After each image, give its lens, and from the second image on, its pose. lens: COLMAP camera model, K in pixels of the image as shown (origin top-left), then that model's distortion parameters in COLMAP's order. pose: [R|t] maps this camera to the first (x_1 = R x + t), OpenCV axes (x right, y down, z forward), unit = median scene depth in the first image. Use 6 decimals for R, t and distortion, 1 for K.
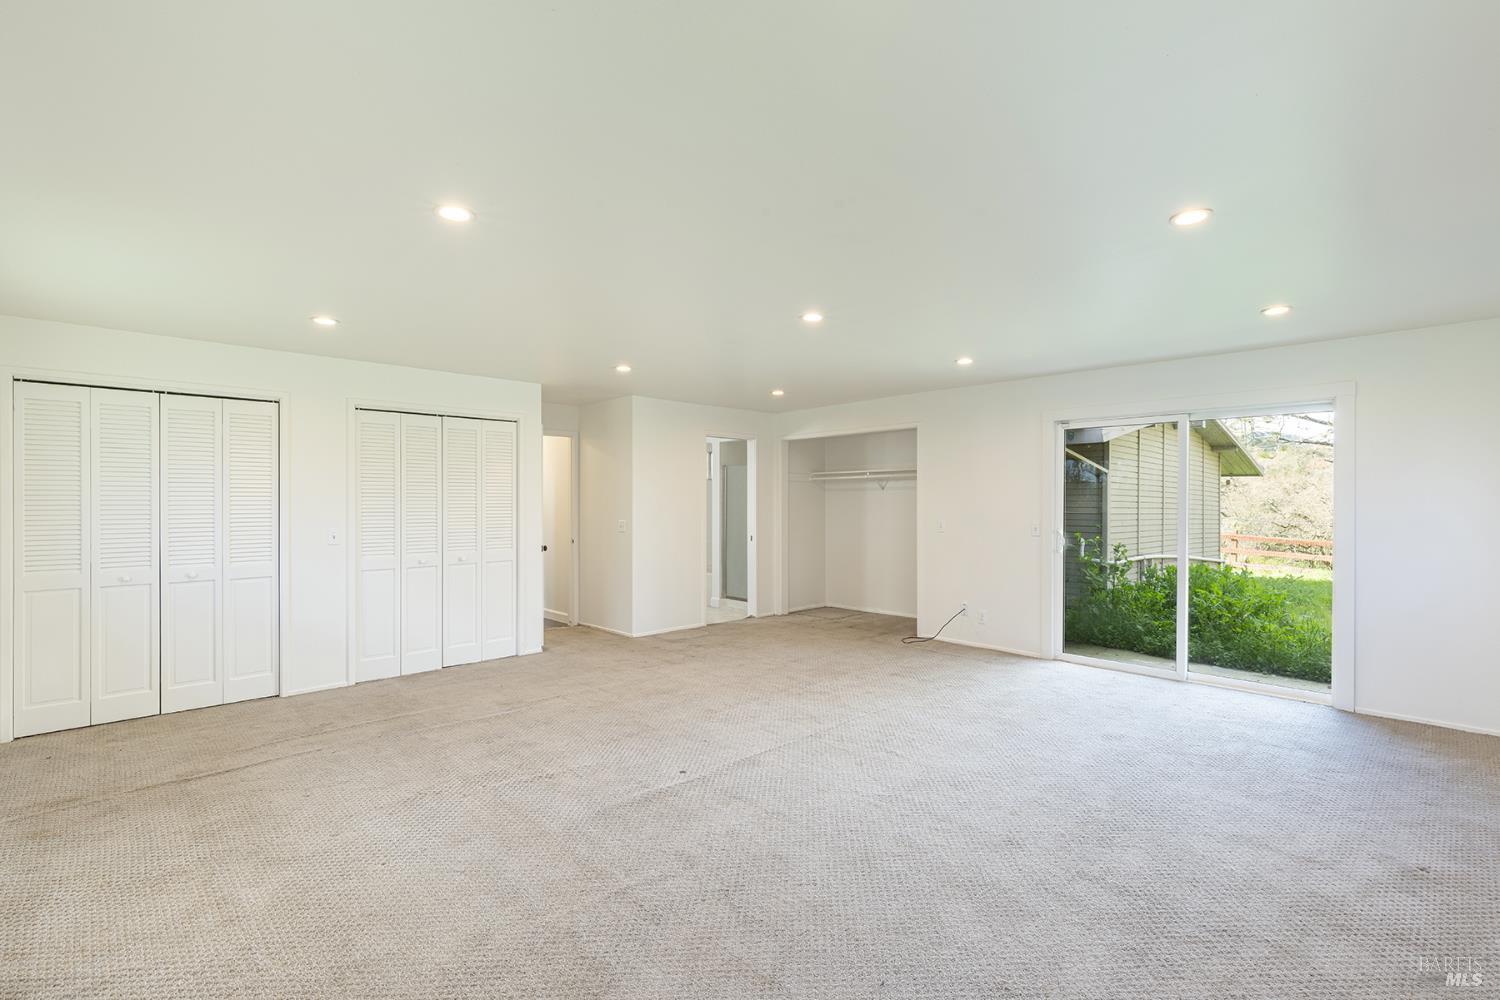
lens RADIAL K [[677.1, 0, 760.1], [0, 677.1, 508.3], [0, 0, 1]] dist [0.005904, 0.001290]
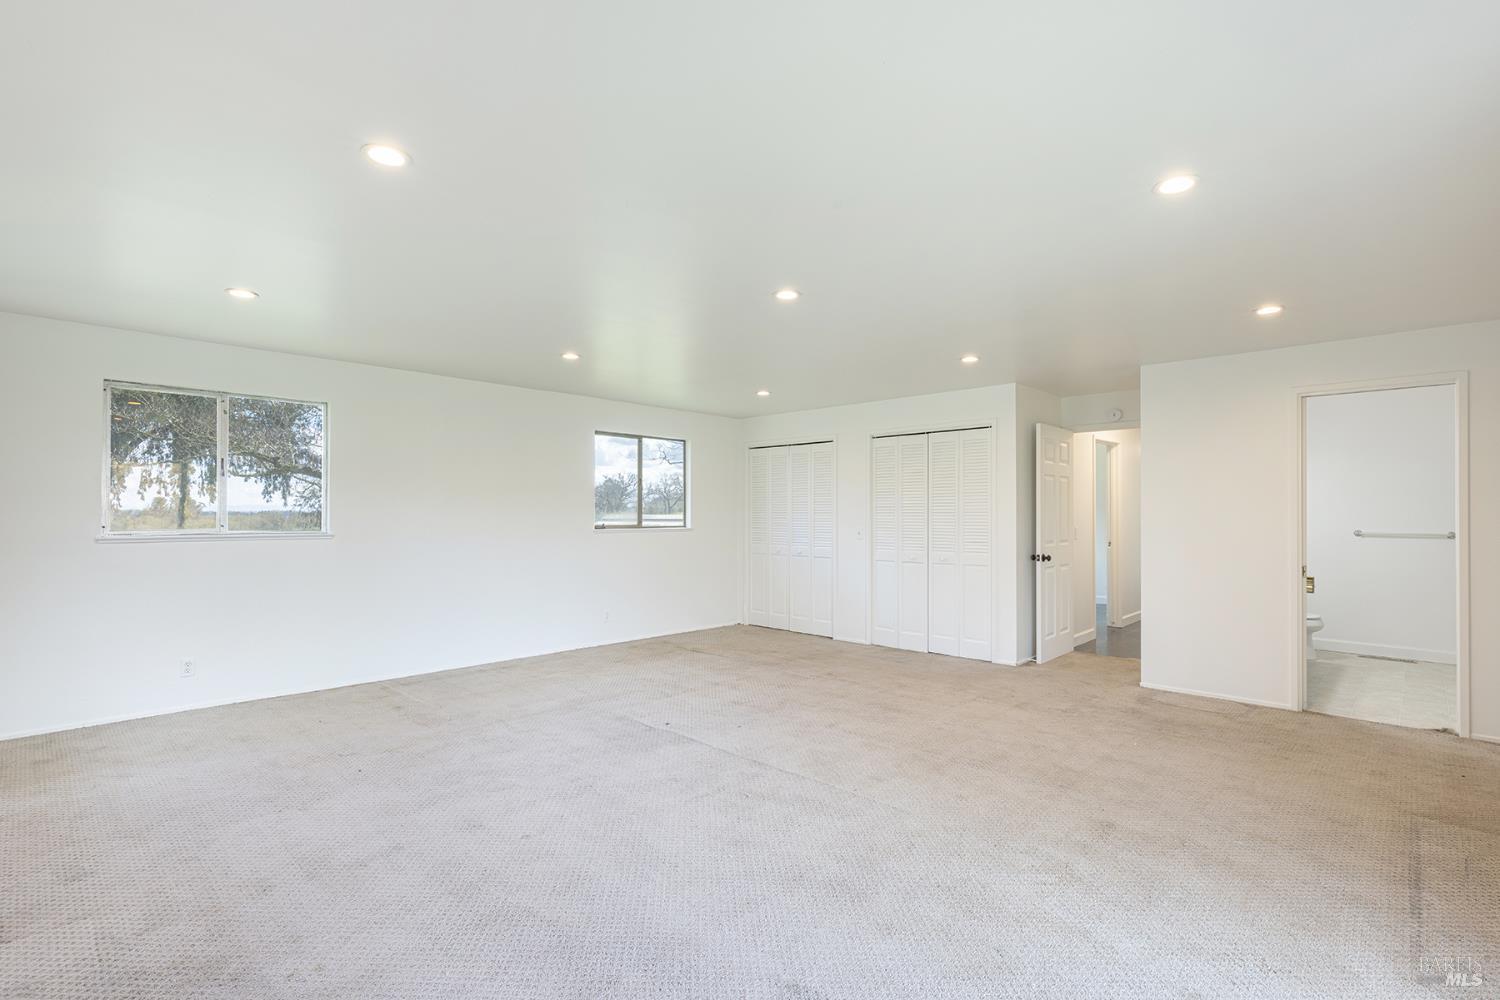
lens RADIAL K [[701.9, 0, 752.2], [0, 701.9, 503.7], [0, 0, 1]] dist [0.000729, -0.000060]
pose [[0.040065, -0.007112, -0.999172, 0.814438], [-0.004994, 0.999961, -0.007318, -0.006431], [0.999185, 0.005283, 0.040028, 0.752575]]
